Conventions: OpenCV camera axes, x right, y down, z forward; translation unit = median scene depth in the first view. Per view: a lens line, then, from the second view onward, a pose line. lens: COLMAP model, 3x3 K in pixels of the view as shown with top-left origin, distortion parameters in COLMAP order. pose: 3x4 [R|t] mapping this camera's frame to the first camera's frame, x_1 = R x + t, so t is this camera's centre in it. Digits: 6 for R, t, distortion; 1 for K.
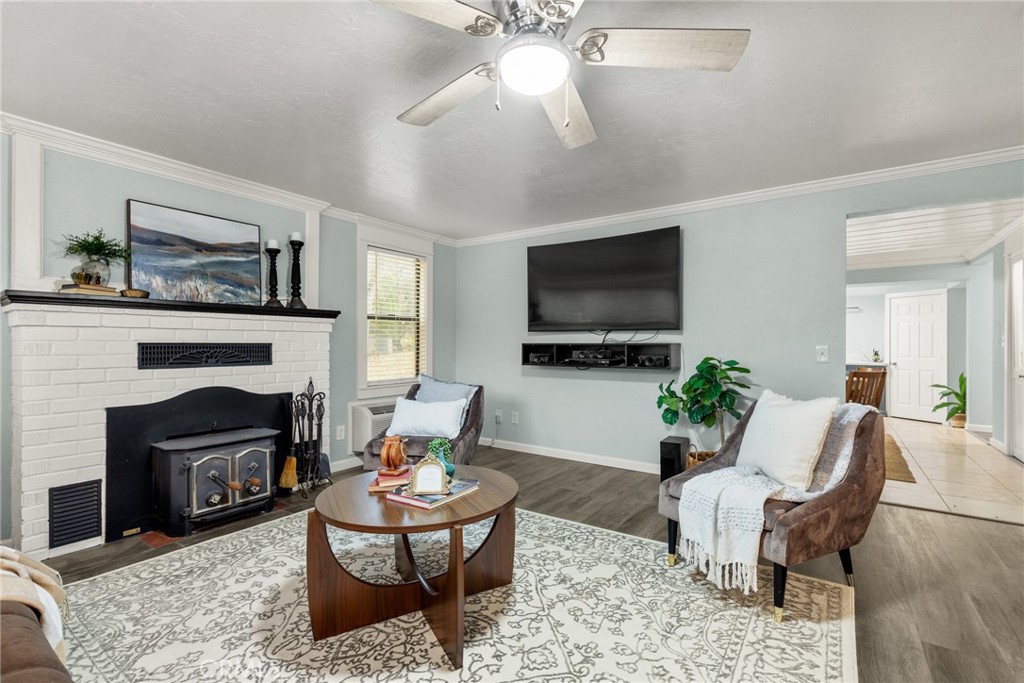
lens RADIAL K [[458.3, 0, 513.4], [0, 458.3, 344.1], [0, 0, 1]] dist [-0.000785, -0.000049]
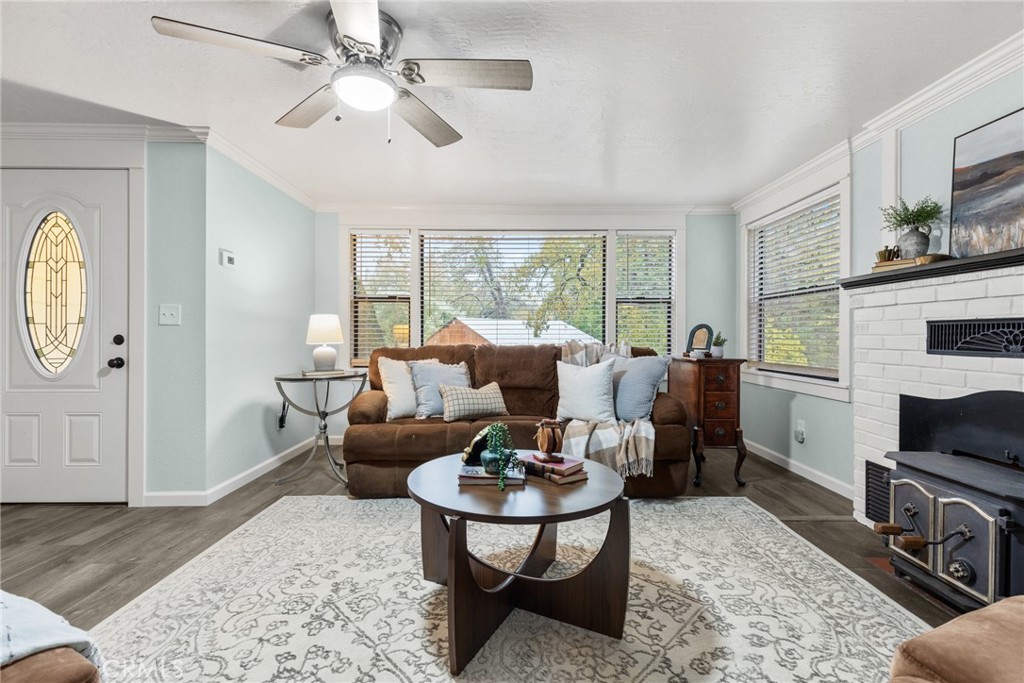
lens RADIAL K [[458.3, 0, 516.1], [0, 458.3, 337.3], [0, 0, 1]] dist [-0.000785, -0.000049]
pose [[-0.809419, 0.001151, -0.587230, 0.259340], [-0.001560, 0.999990, 0.004109, 0.025906], [0.587229, 0.004242, -0.809410, 1.335532]]
